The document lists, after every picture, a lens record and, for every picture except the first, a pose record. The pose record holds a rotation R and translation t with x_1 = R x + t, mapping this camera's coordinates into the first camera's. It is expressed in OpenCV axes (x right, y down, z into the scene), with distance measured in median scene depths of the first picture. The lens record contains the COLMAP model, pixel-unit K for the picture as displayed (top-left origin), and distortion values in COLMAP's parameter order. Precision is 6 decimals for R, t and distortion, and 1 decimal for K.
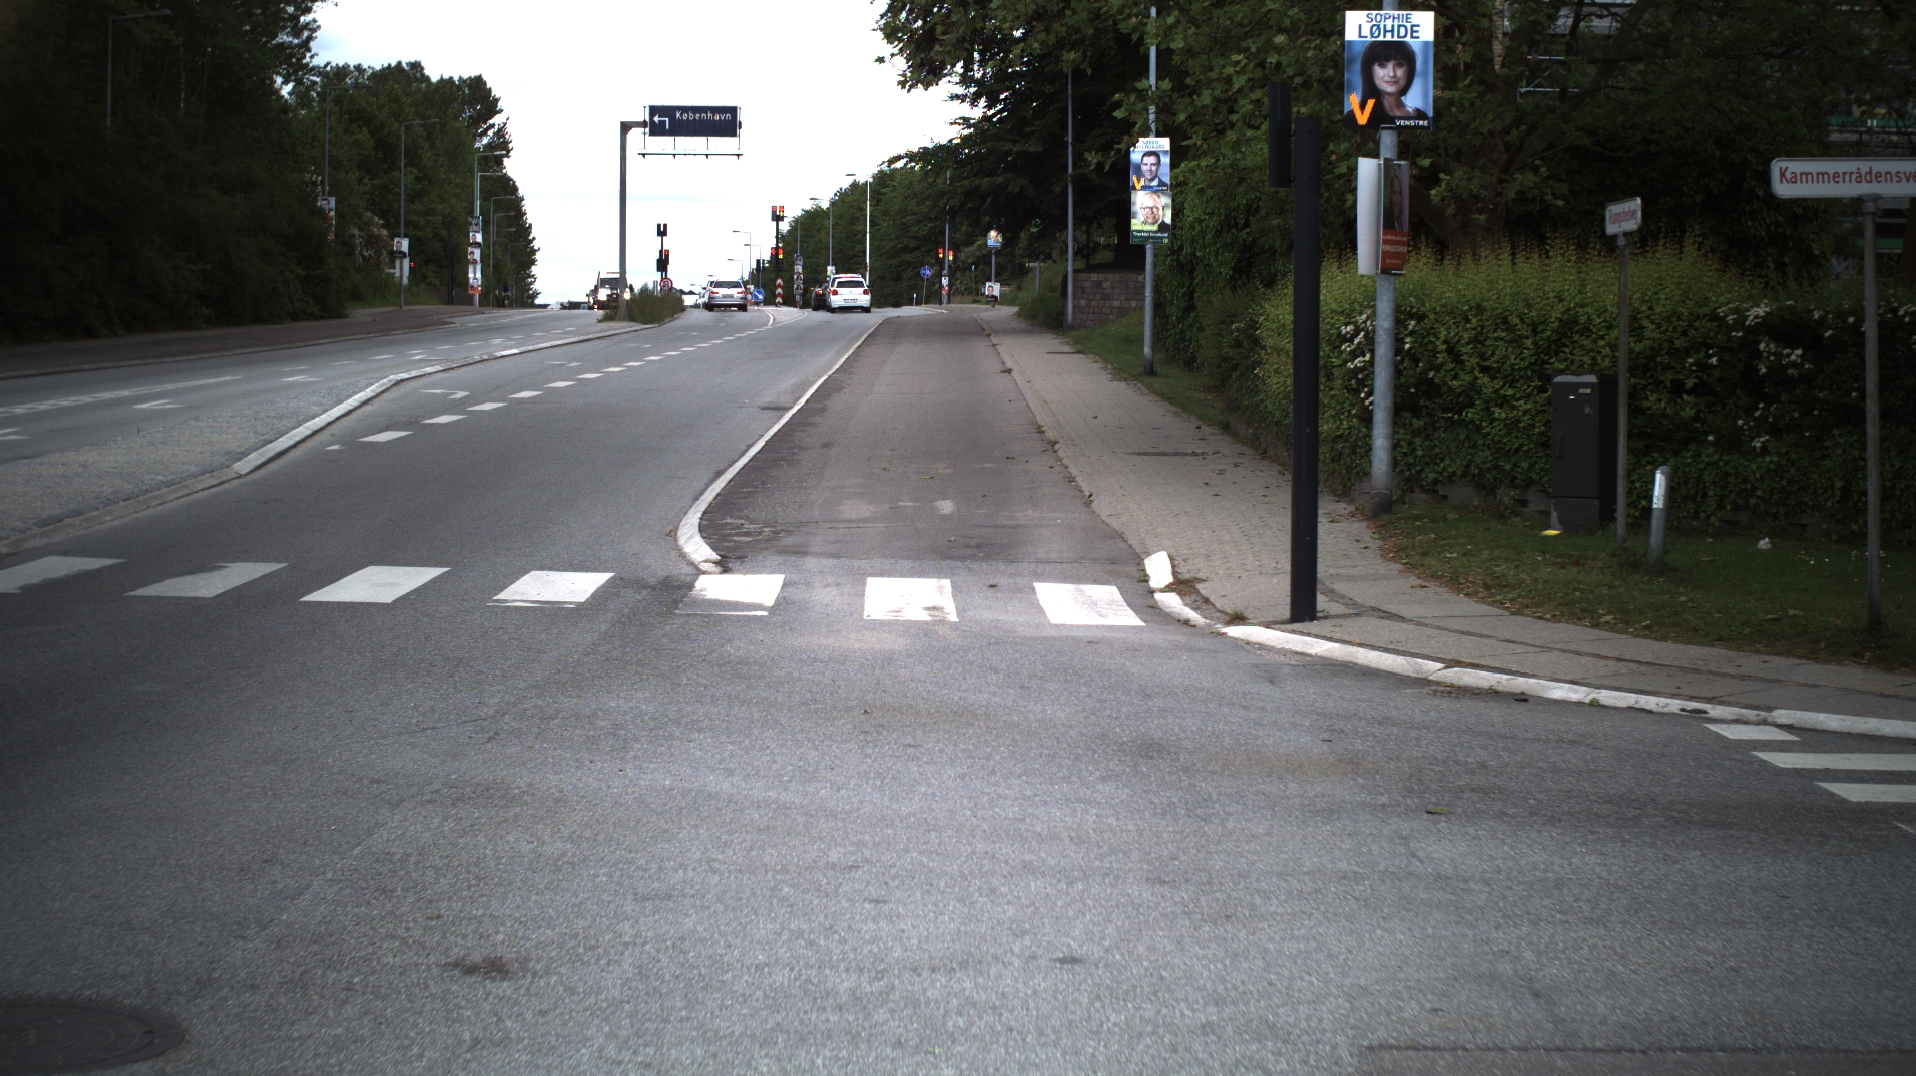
lens RADIAL K [[3427.2, 0, 958.0], [0, 3427.2, 538.0], [0, 0, 1]] dist [-0.287348, 0.346440]
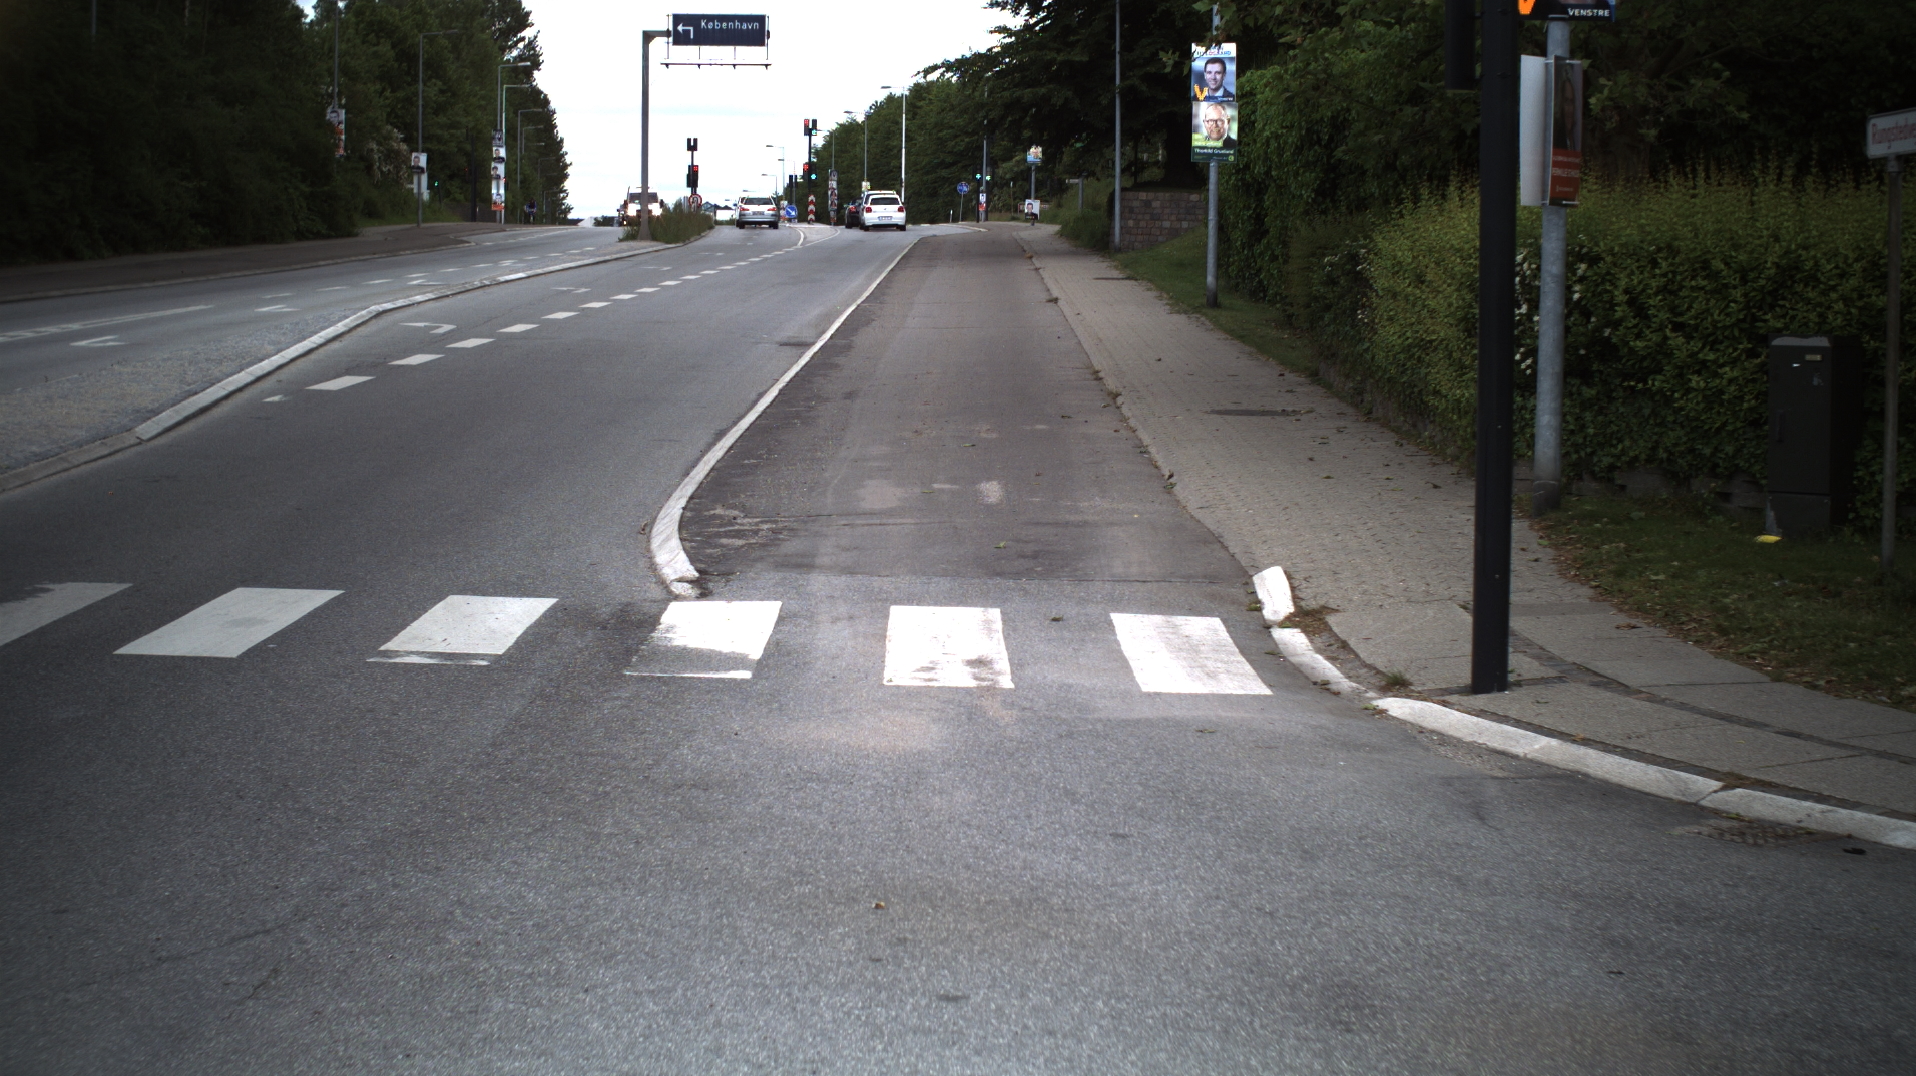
lens RADIAL K [[3427.2, 0, 958.0], [0, 3427.2, 538.0], [0, 0, 1]] dist [-0.287348, 0.346440]
pose [[0.999942, 0.002872, -0.010381, -0.001341], [-0.002614, 0.999689, 0.024818, -0.007862], [0.010449, -0.024789, 0.999638, 0.085948]]
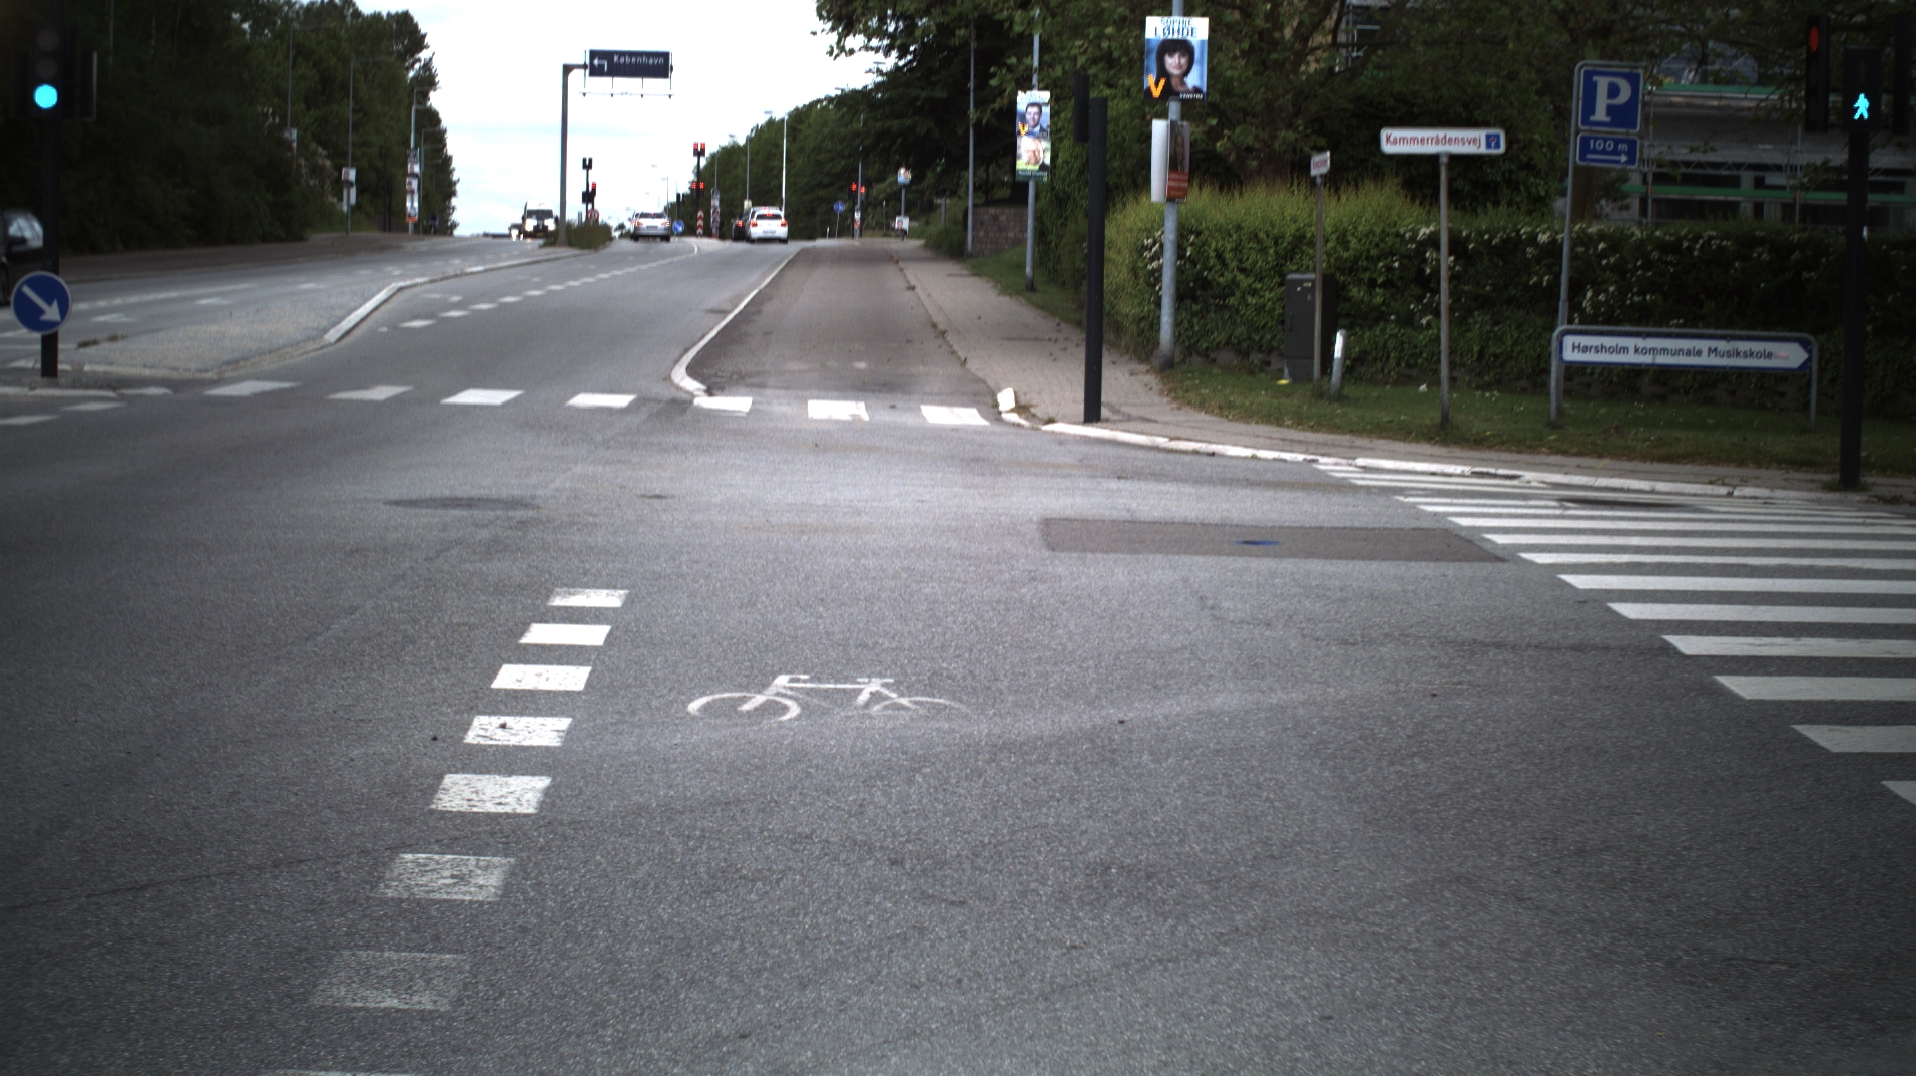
lens RADIAL K [[3427.2, 0, 958.0], [0, 3427.2, 538.0], [0, 0, 1]] dist [-0.287348, 0.346440]
pose [[0.999556, 0.012327, 0.027124, -0.000420], [-0.012814, 0.999759, 0.017846, 0.015375], [-0.026898, -0.018185, 0.999473, -0.169547]]
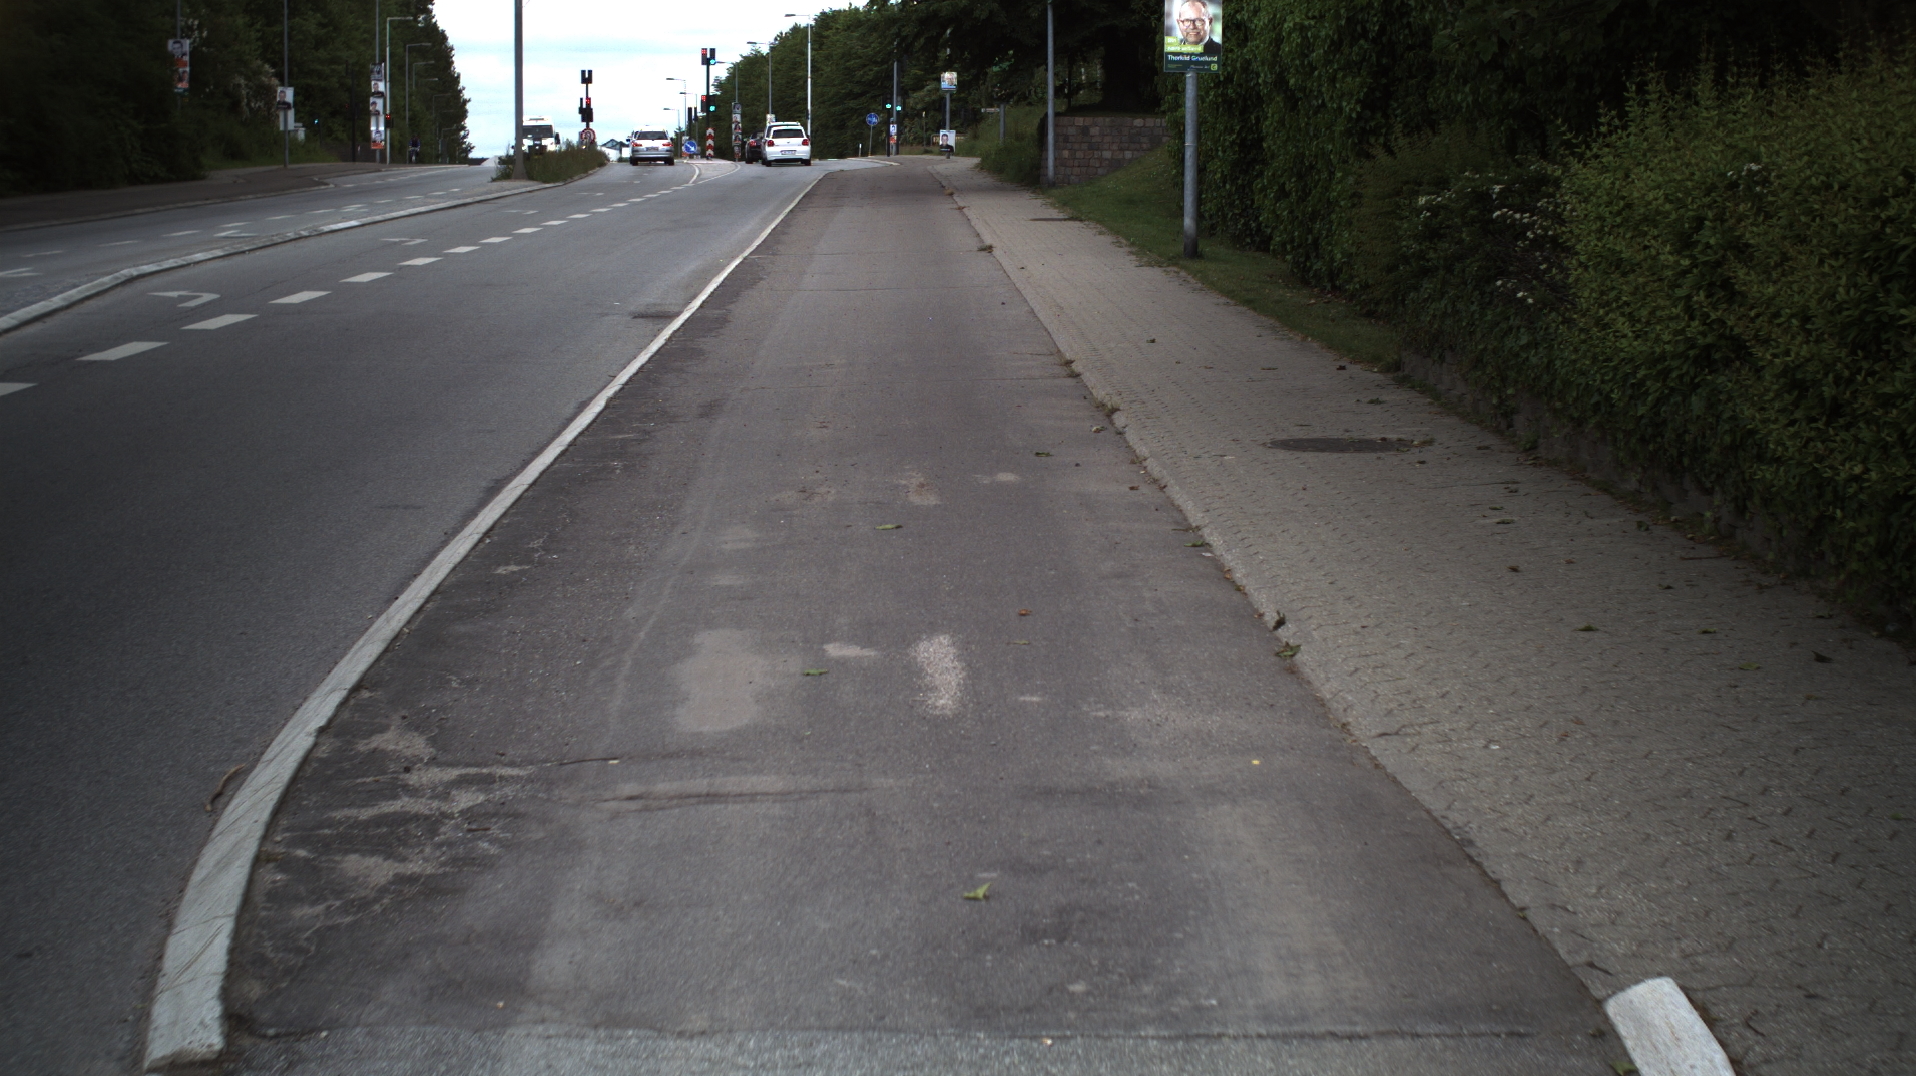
lens RADIAL K [[3427.2, 0, 958.0], [0, 3427.2, 538.0], [0, 0, 1]] dist [-0.287348, 0.346440]
pose [[0.999844, -0.009575, 0.014837, -0.003211], [0.008913, 0.998989, 0.044068, -0.018609], [-0.015244, -0.043929, 0.998918, 0.256996]]
